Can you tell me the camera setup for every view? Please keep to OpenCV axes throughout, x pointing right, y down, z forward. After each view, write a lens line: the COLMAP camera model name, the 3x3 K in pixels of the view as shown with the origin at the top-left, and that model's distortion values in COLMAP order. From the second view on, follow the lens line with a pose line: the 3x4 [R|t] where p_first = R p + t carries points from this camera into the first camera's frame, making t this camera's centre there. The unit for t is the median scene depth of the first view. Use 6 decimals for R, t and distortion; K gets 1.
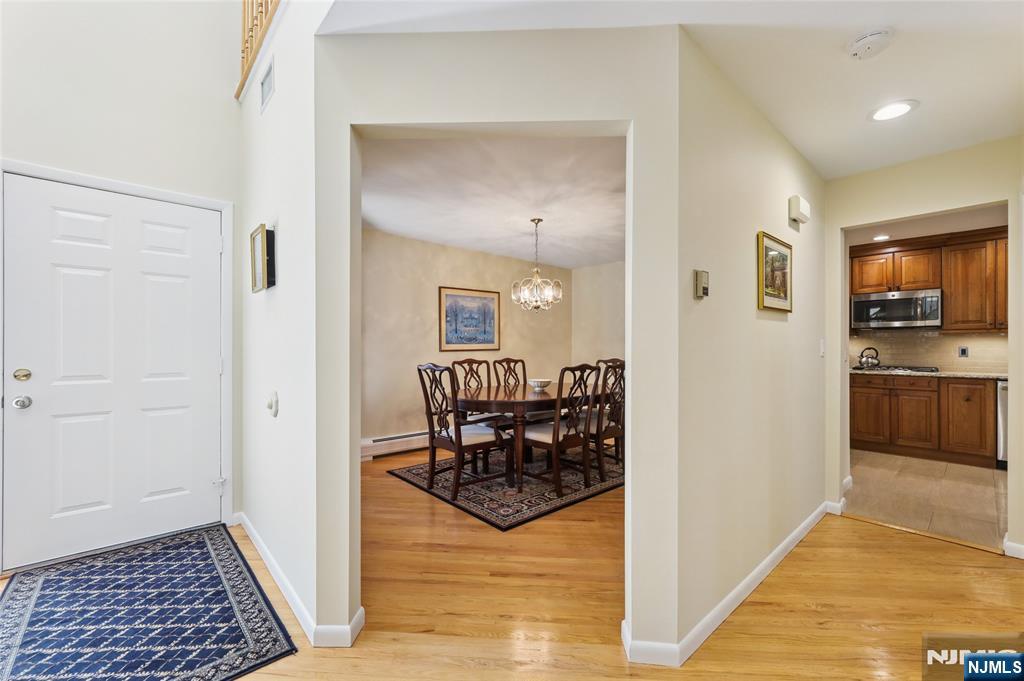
lens RADIAL K [[425.0, 0, 509.7], [0, 425.0, 349.7], [0, 0, 1]] dist [-0.006173, 0.003585]
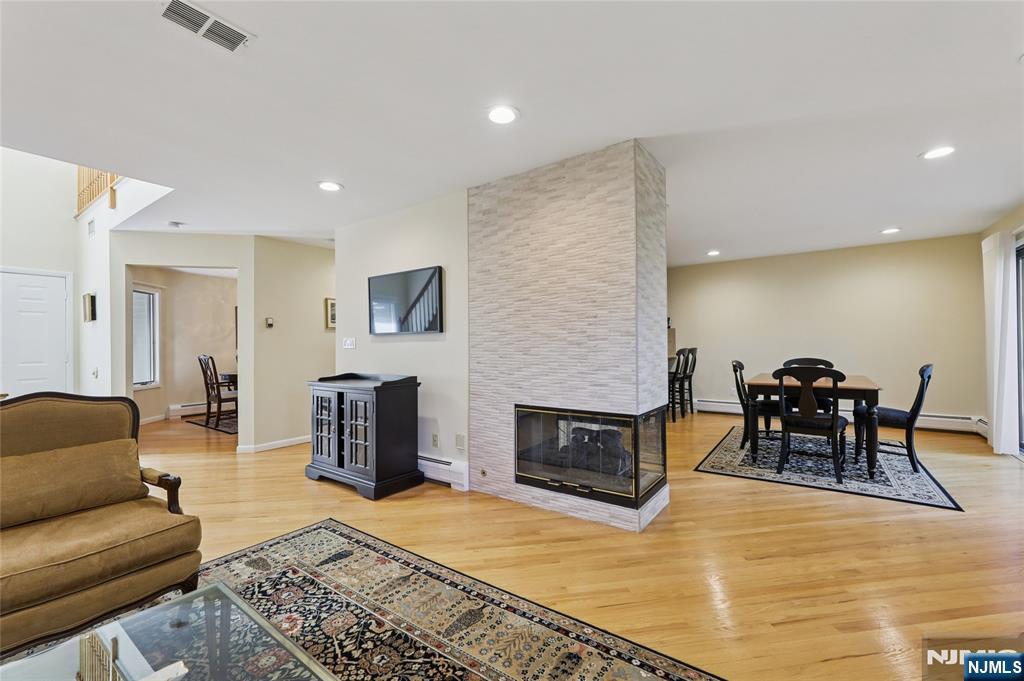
lens RADIAL K [[425.0, 0, 514.9], [0, 425.0, 343.0], [0, 0, 1]] dist [-0.006173, 0.003585]
pose [[0.974716, -0.013584, 0.223033, 1.071259], [0.016053, 0.999828, -0.009261, 0.028021], [-0.222869, 0.012607, 0.974767, -1.626419]]
